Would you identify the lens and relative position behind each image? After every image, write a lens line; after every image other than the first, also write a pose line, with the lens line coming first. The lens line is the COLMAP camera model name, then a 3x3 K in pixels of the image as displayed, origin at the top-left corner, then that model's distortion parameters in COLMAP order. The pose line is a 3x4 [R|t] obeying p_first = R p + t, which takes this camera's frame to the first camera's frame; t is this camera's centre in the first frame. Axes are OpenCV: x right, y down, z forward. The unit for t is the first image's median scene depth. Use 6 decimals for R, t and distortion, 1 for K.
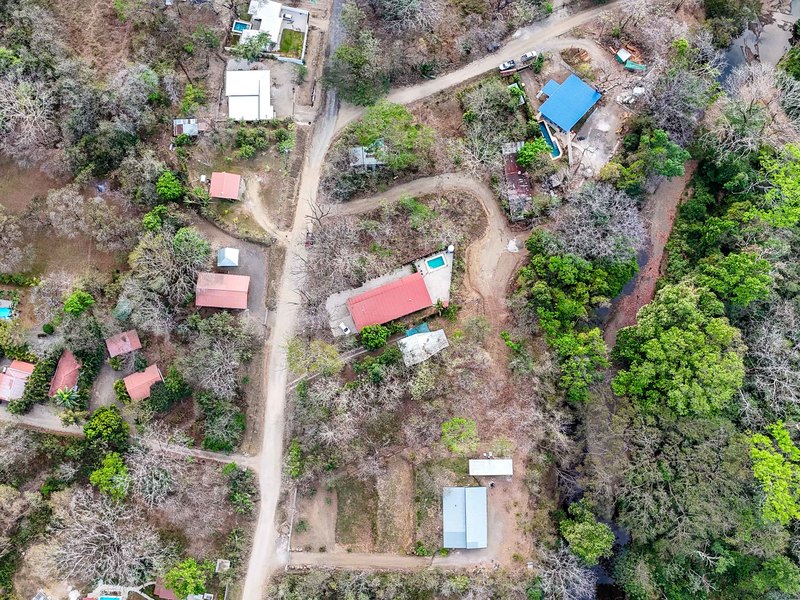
lens RADIAL K [[800.8, 0, 400.0], [0, 800.8, 300.0], [0, 0, 1]] dist [0.167412, -0.431579]
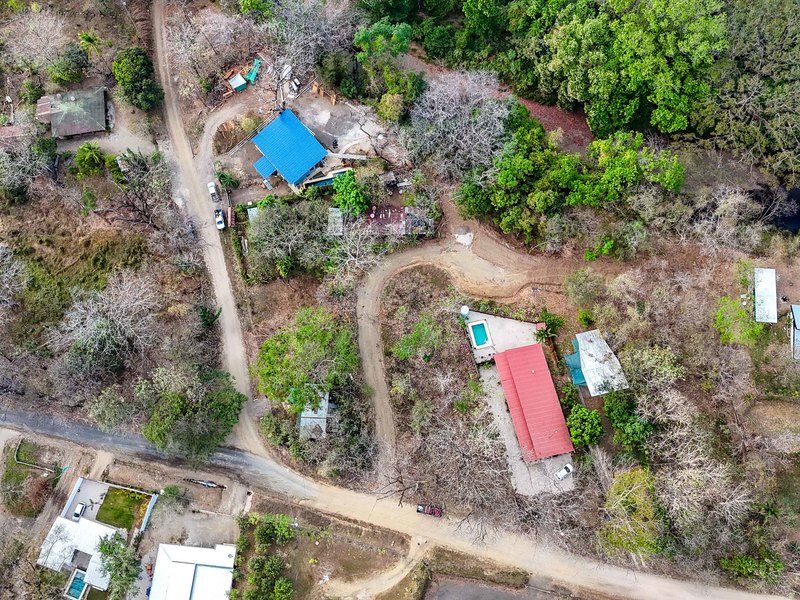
lens RADIAL K [[800.8, 0, 400.0], [0, 800.8, 300.0], [0, 0, 1]] dist [0.167412, -0.431579]
pose [[0.122799, -0.941617, 0.313495, -0.159678], [0.984792, 0.154733, 0.079008, -0.176013], [-0.122903, 0.299025, 0.946297, 0.293920]]
